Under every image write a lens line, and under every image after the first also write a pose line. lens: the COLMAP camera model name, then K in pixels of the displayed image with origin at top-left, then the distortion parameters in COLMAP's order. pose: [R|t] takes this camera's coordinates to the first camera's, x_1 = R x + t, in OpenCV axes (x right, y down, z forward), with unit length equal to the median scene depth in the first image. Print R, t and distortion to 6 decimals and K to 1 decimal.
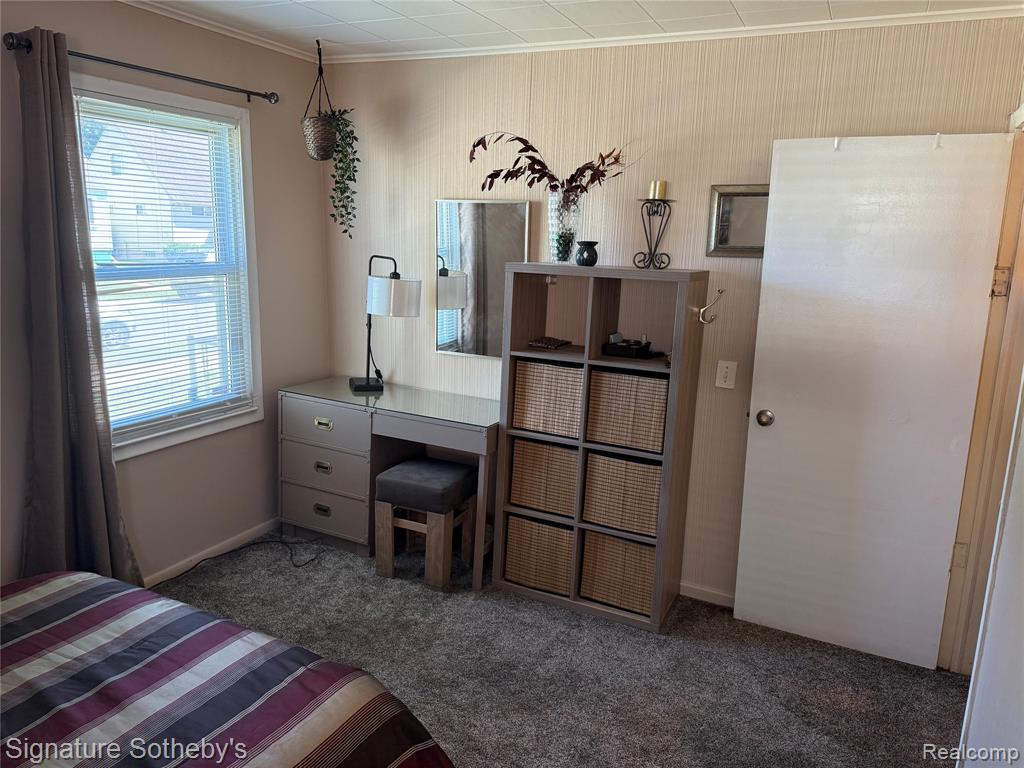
lens RADIAL K [[707.4, 0, 510.9], [0, 707.4, 393.1], [0, 0, 1]] dist [0.103194, -0.138049]
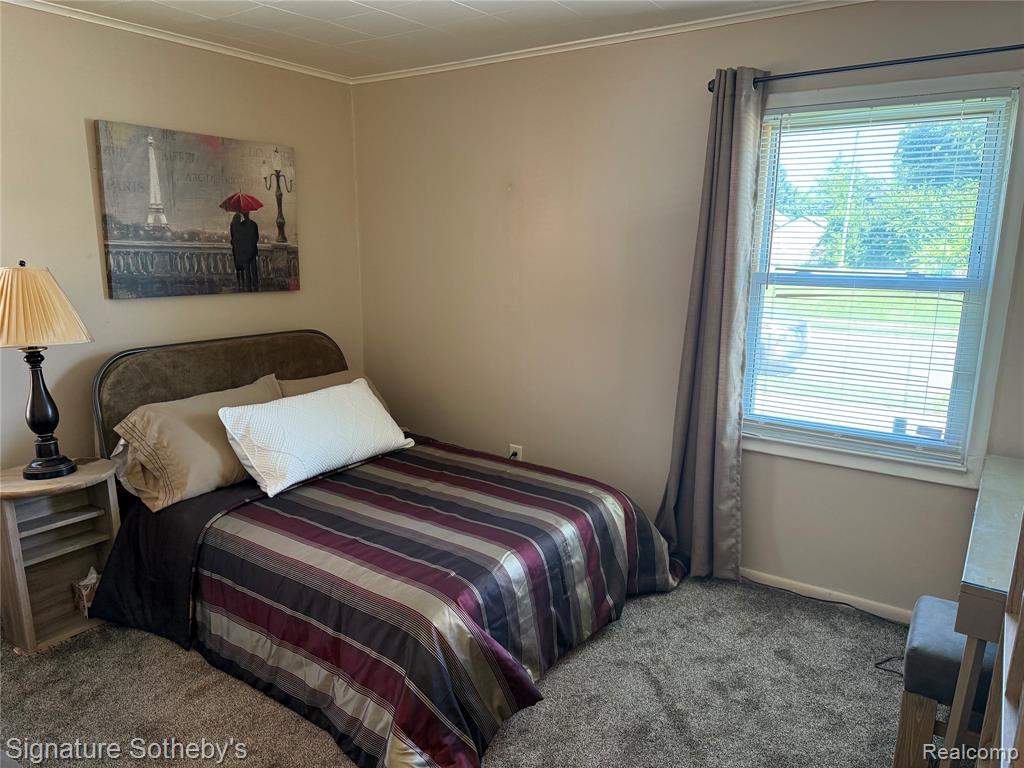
lens RADIAL K [[707.4, 0, 510.9], [0, 707.4, 393.1], [0, 0, 1]] dist [0.103194, -0.138049]
pose [[-0.119835, 0.182573, -0.975862, 0.477158], [-0.211844, 0.955605, 0.204798, -0.119826], [0.969929, 0.231273, -0.075838, 0.635390]]
